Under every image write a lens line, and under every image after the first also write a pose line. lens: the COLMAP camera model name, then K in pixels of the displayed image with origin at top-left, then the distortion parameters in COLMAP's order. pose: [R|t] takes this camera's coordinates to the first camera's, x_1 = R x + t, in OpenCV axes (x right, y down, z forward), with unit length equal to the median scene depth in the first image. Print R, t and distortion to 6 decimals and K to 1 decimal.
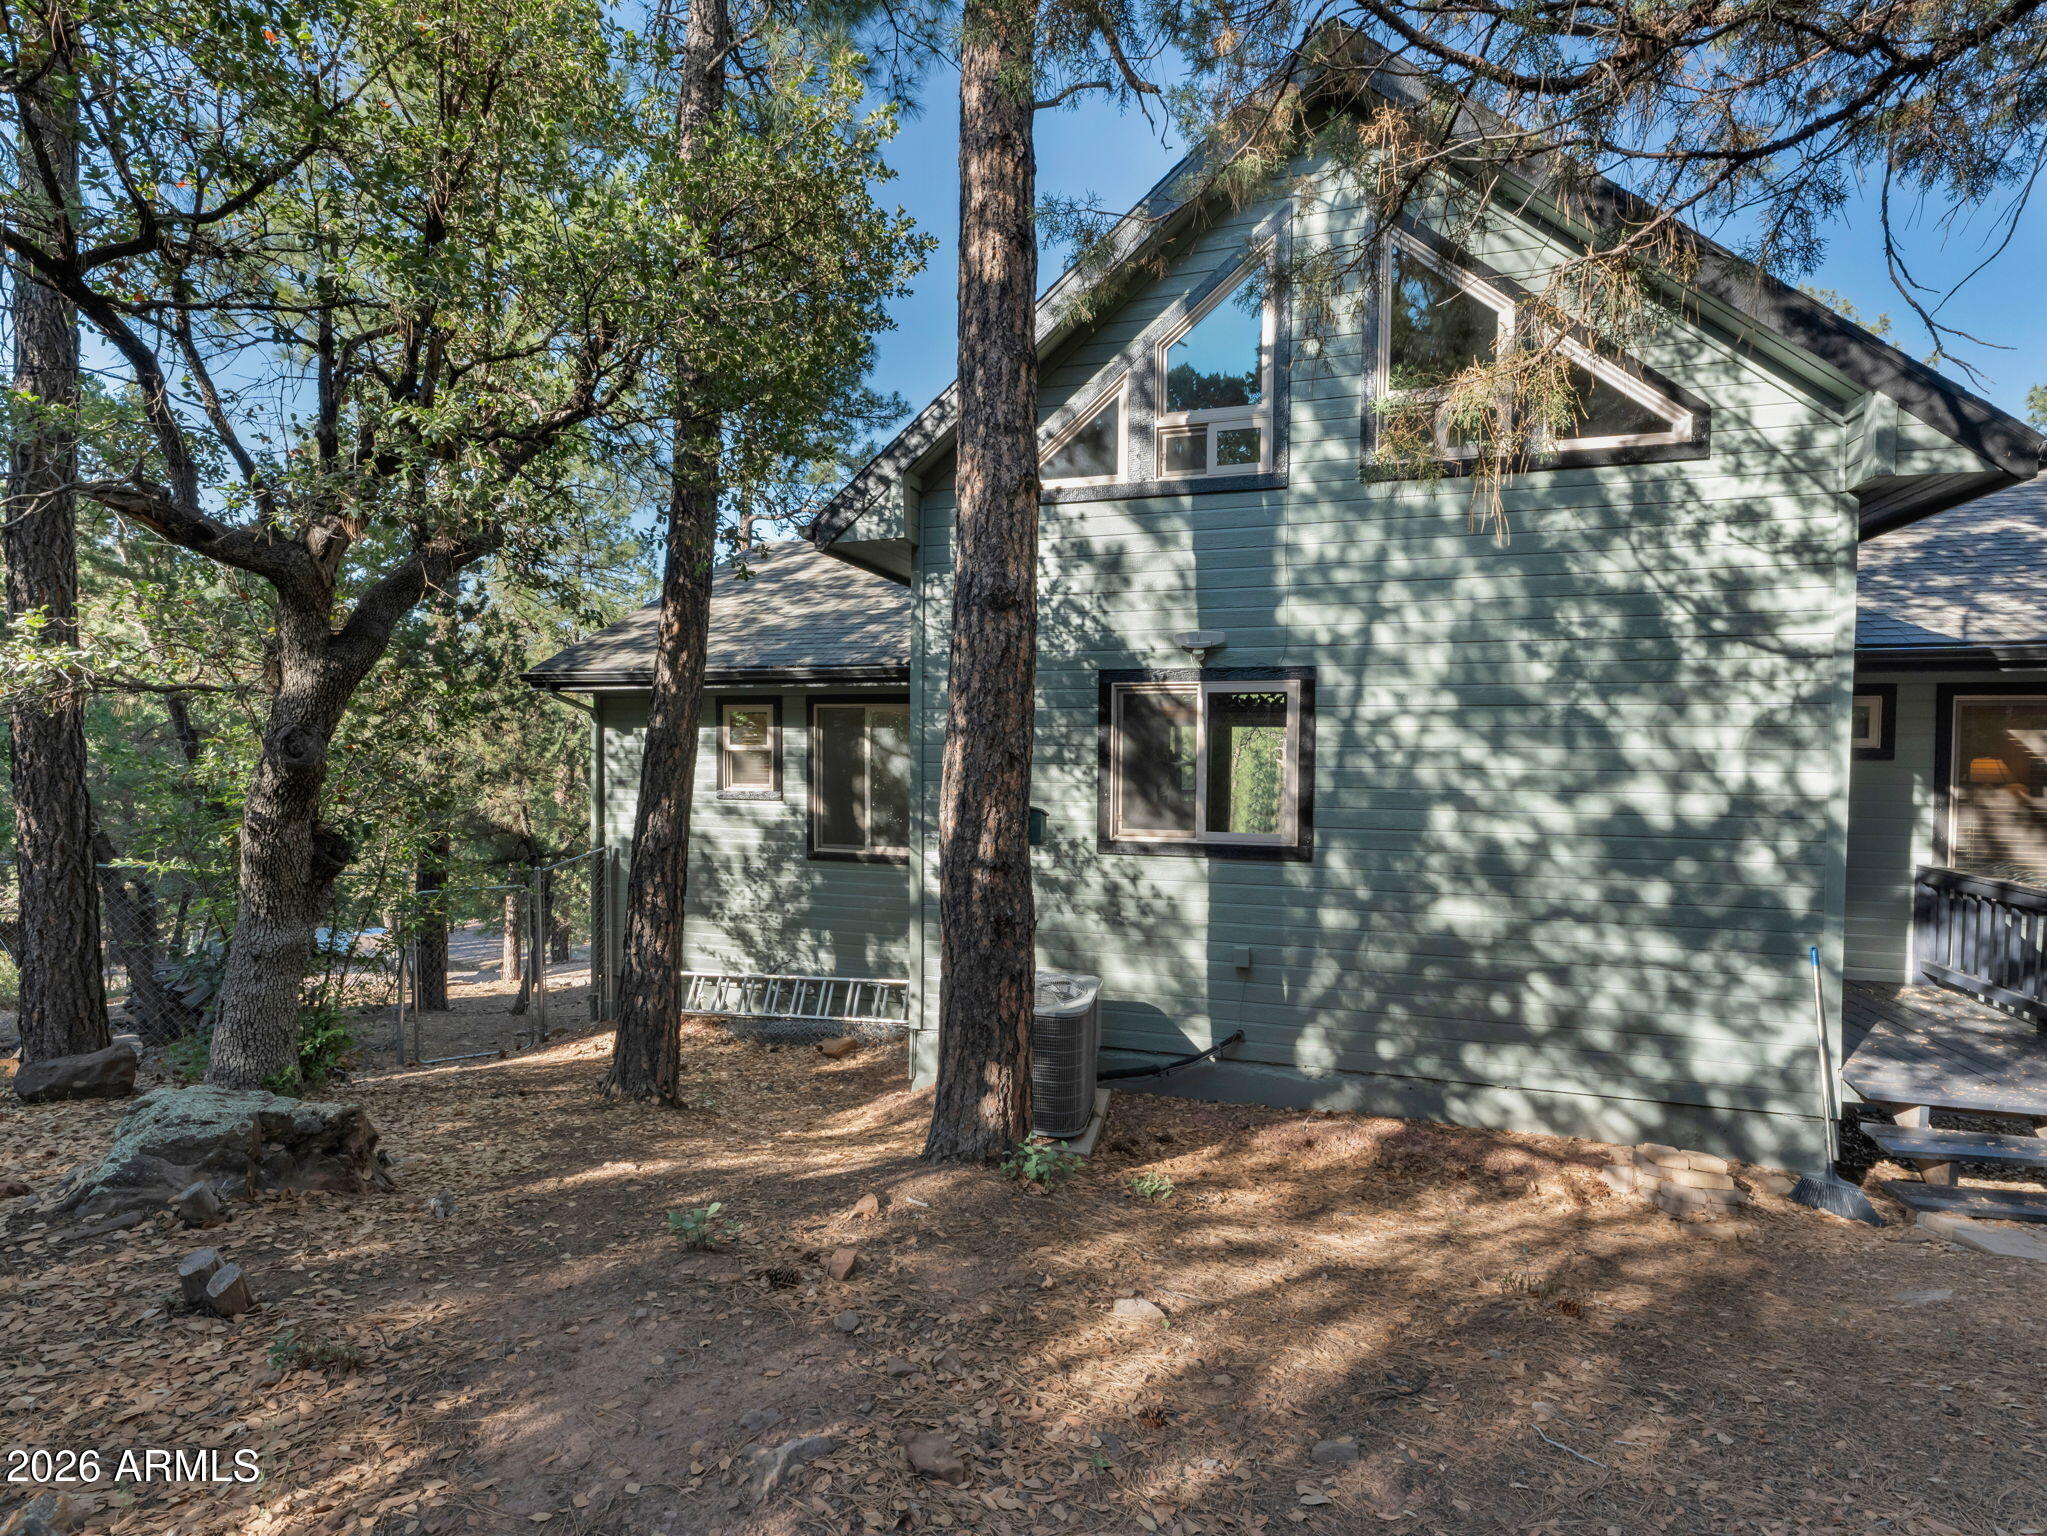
lens RADIAL K [[938.6, 0, 1023.5], [0, 938.6, 768.0], [0, 0, 1]] dist [-0.002623, -0.000881]
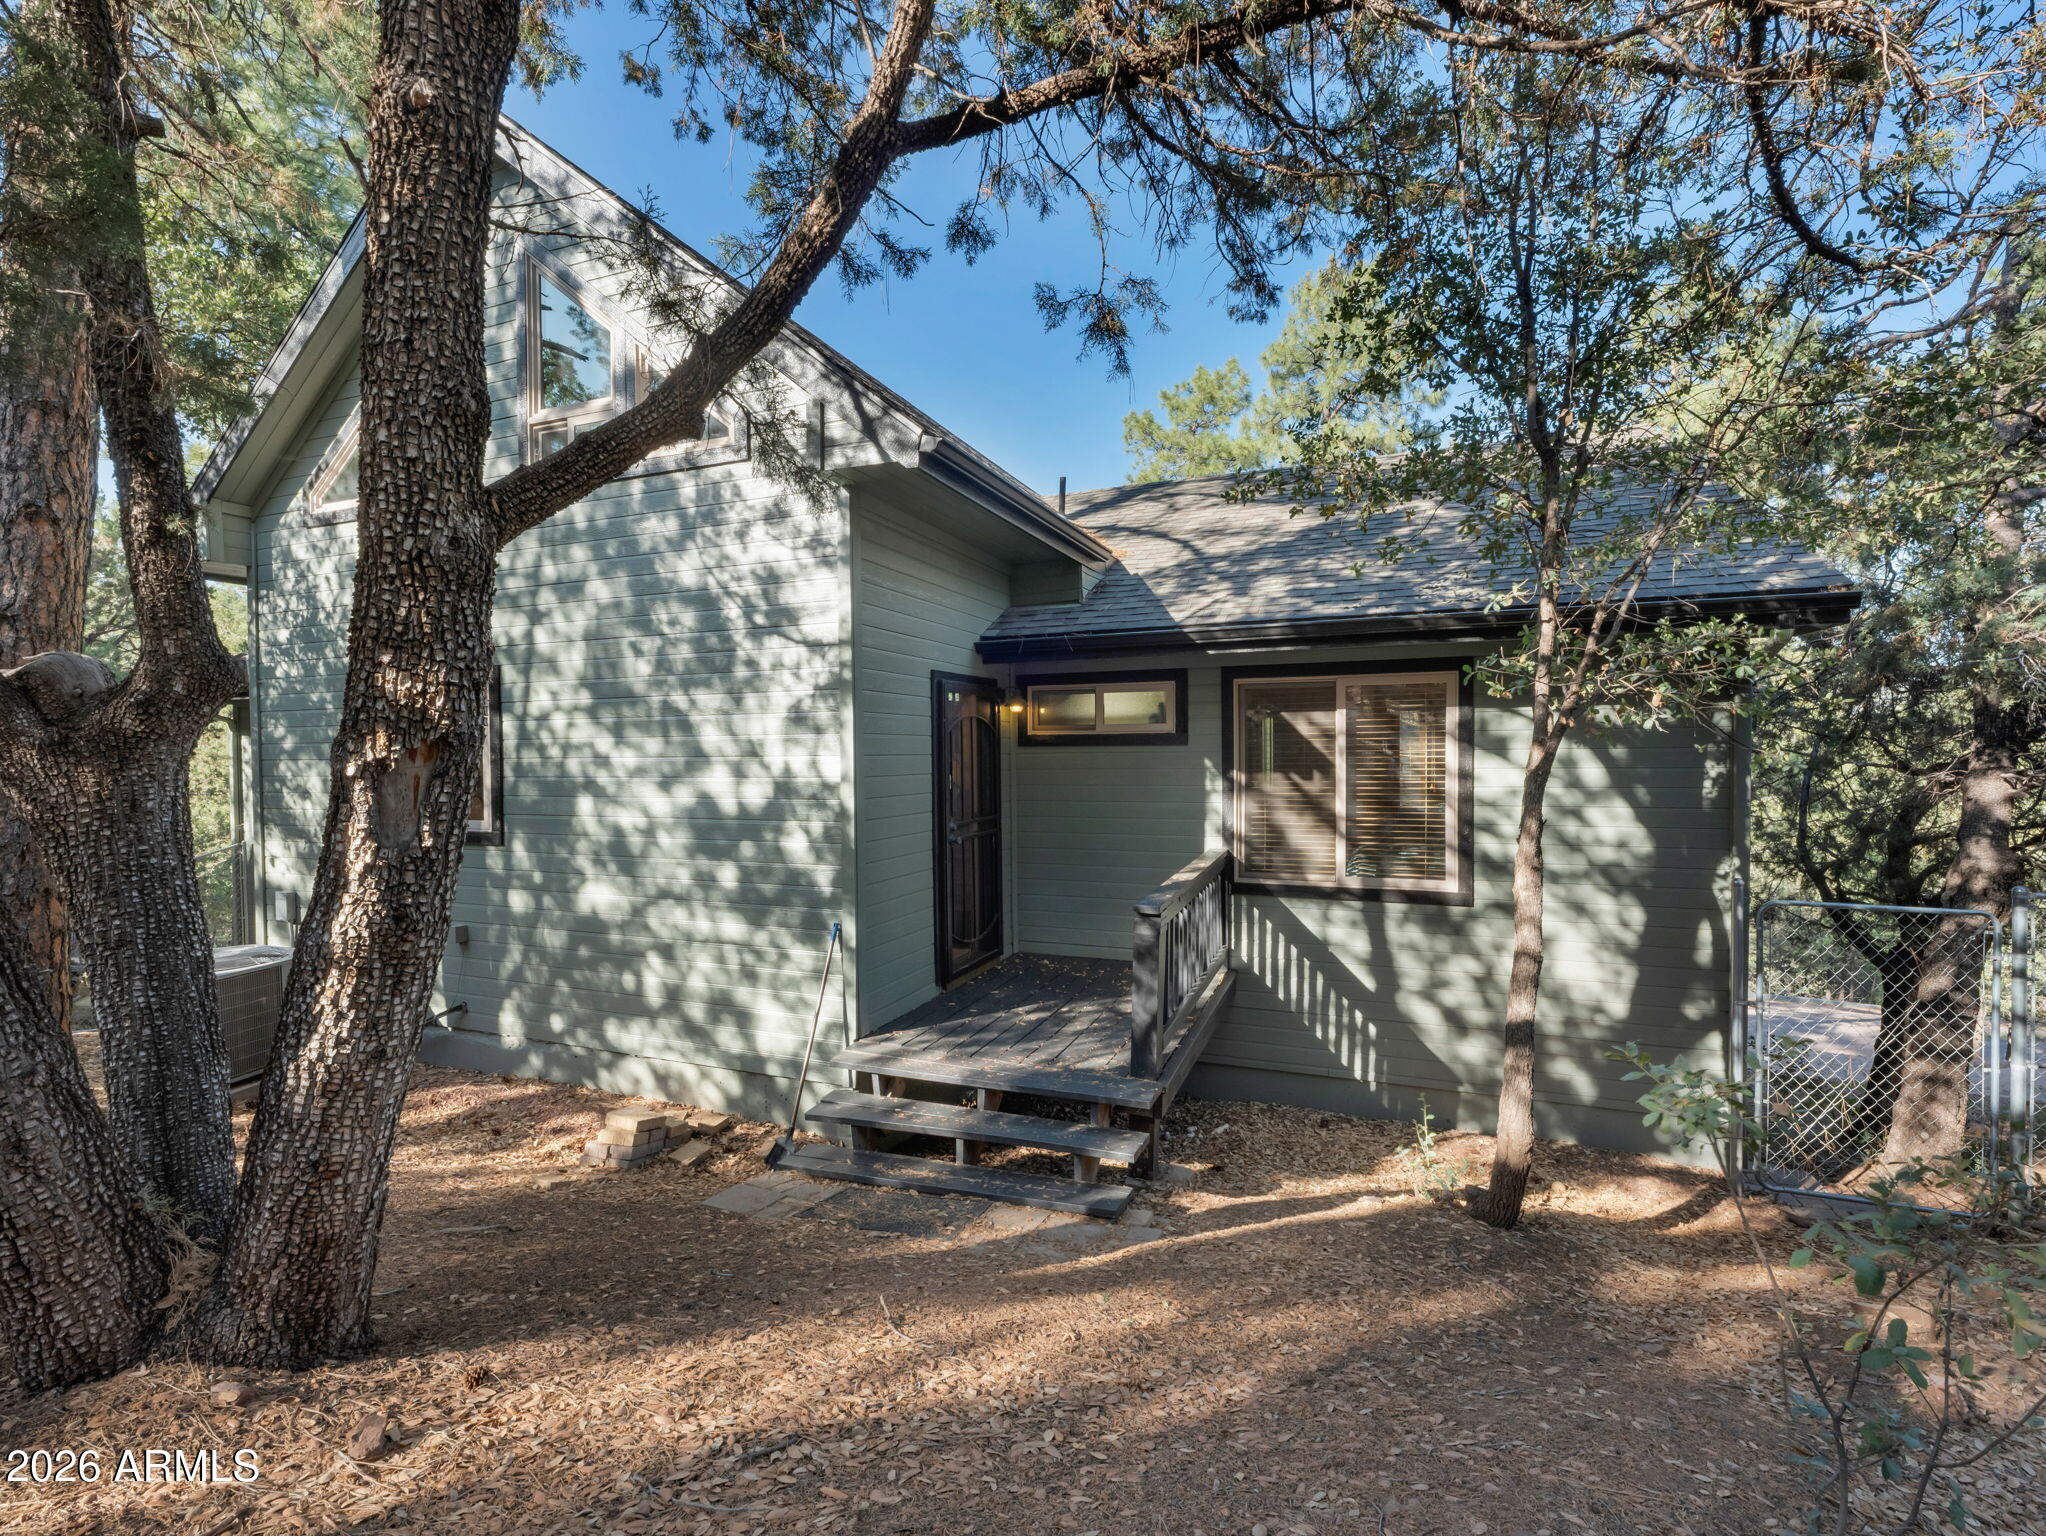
lens RADIAL K [[938.2, 0, 1023.0], [0, 938.2, 768.0], [0, 0, 1]] dist [-0.002623, -0.000881]
pose [[0.994624, -0.015242, -0.102425, 1.099805], [0.014543, 0.999866, -0.007568, 0.025837], [0.102527, 0.006037, 0.994712, -0.015997]]
